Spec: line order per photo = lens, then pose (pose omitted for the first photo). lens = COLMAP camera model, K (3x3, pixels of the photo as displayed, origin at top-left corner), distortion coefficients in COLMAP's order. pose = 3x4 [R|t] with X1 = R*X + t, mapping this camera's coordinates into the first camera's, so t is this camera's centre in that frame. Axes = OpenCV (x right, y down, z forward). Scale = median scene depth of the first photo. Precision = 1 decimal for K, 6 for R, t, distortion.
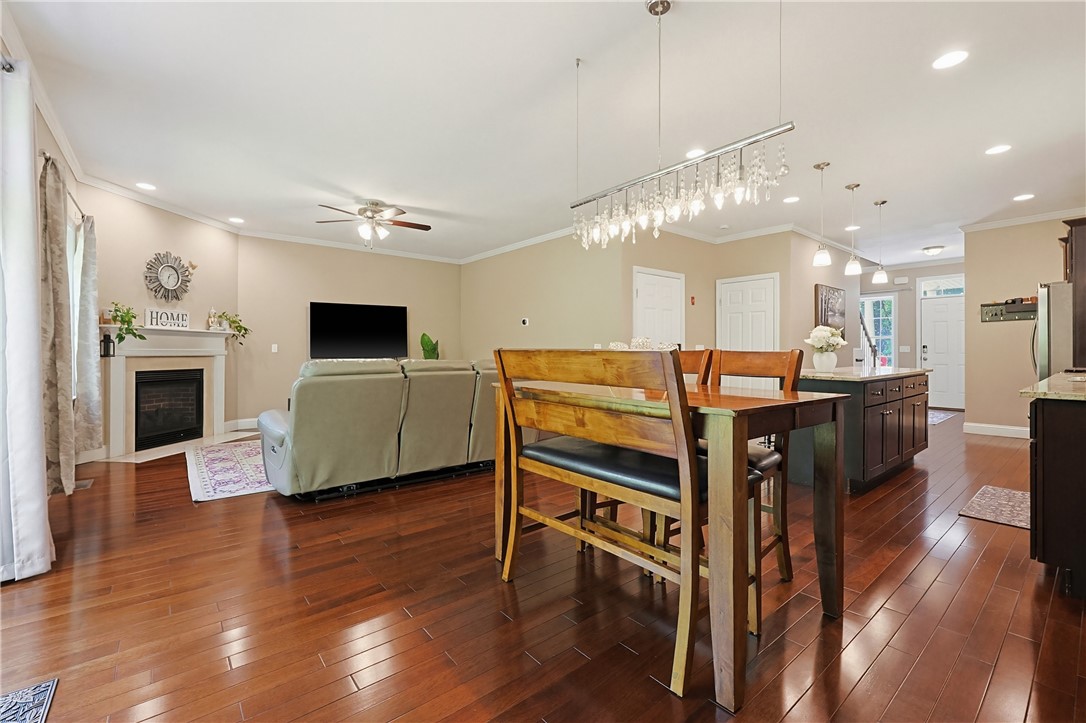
lens RADIAL K [[463.7, 0, 548.8], [0, 463.7, 351.7], [0, 0, 1]] dist [0.000237, -0.000147]
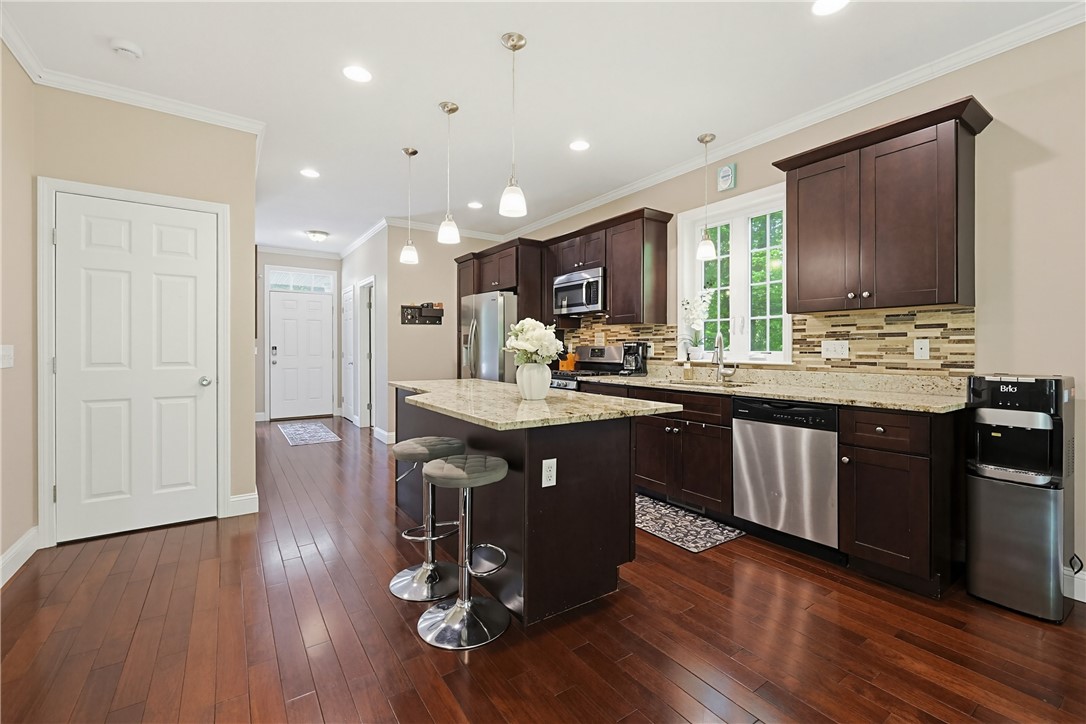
lens RADIAL K [[463.7, 0, 559.1], [0, 463.7, 354.3], [0, 0, 1]] dist [0.000237, -0.000147]
pose [[0.074656, -0.010876, 0.997150, 0.010181], [-0.000118, 0.999940, 0.010915, -0.012302], [-0.997209, -0.000933, 0.074651, 0.612737]]
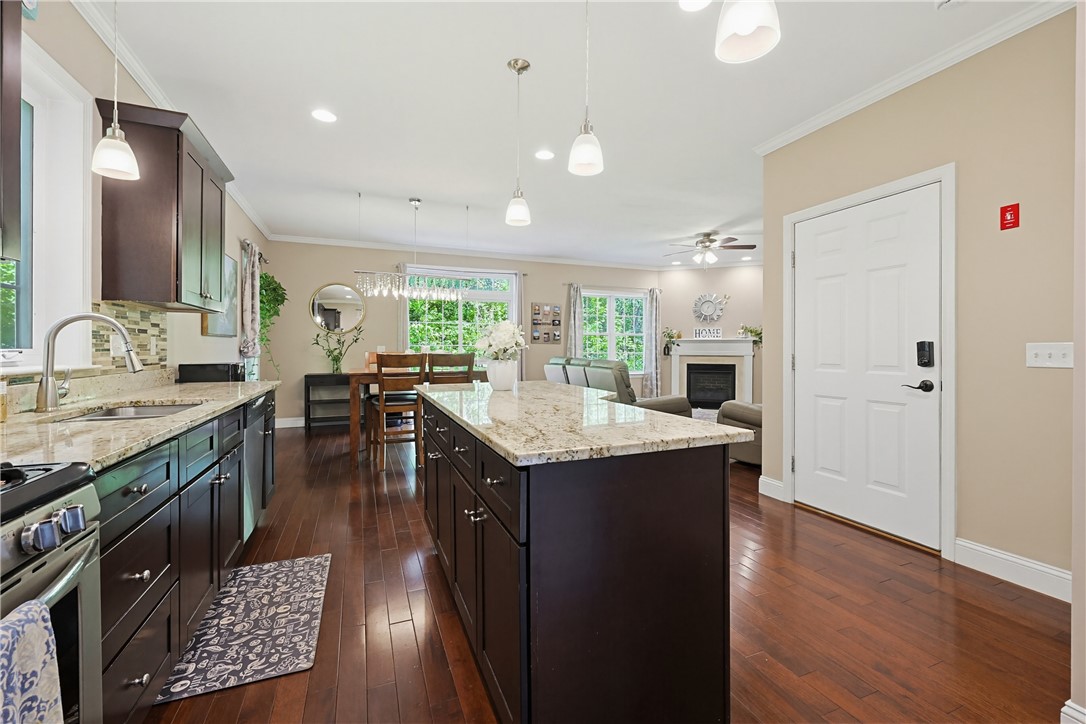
lens RADIAL K [[463.7, 0, 554.2], [0, 463.7, 353.5], [0, 0, 1]] dist [0.000237, -0.000147]
pose [[-0.290422, 0.008947, -0.956857, 0.807531], [-0.002824, 0.999944, 0.010206, -0.010545], [0.956895, 0.005666, -0.290380, 0.839805]]
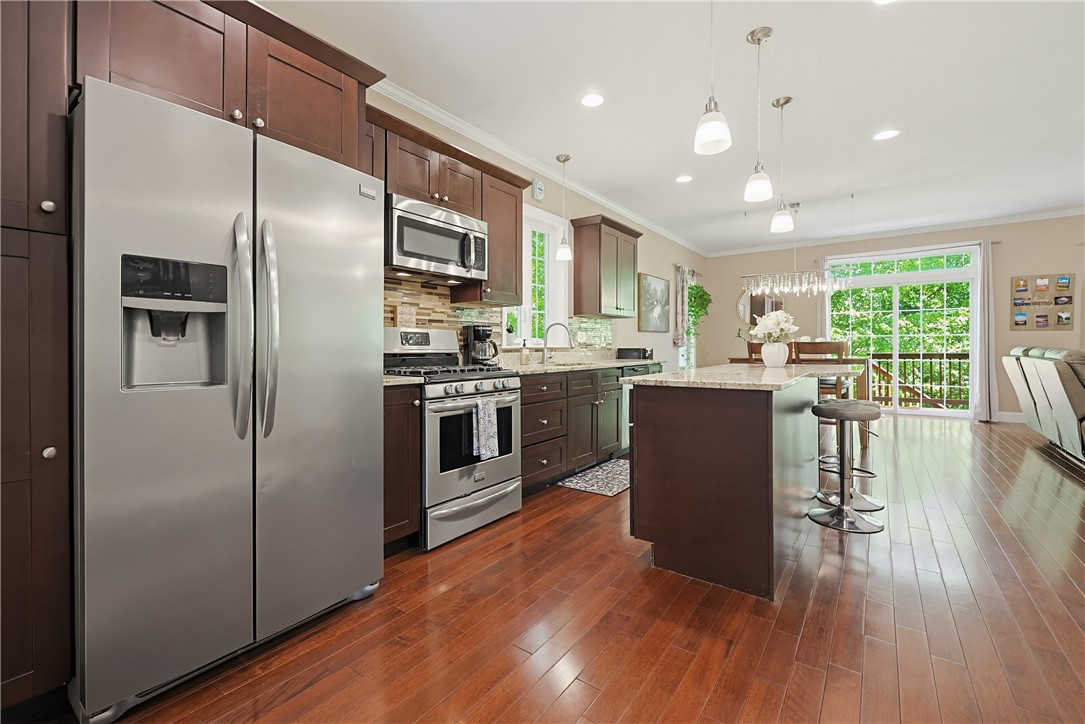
lens RADIAL K [[463.3, 0, 534.6], [0, 463.3, 349.7], [0, 0, 1]] dist [0.000237, -0.000147]
pose [[-0.972439, 0.006914, -0.233053, 0.800599], [0.005026, 0.999950, 0.008694, 0.002044], [0.233101, 0.007283, -0.972425, 1.130488]]
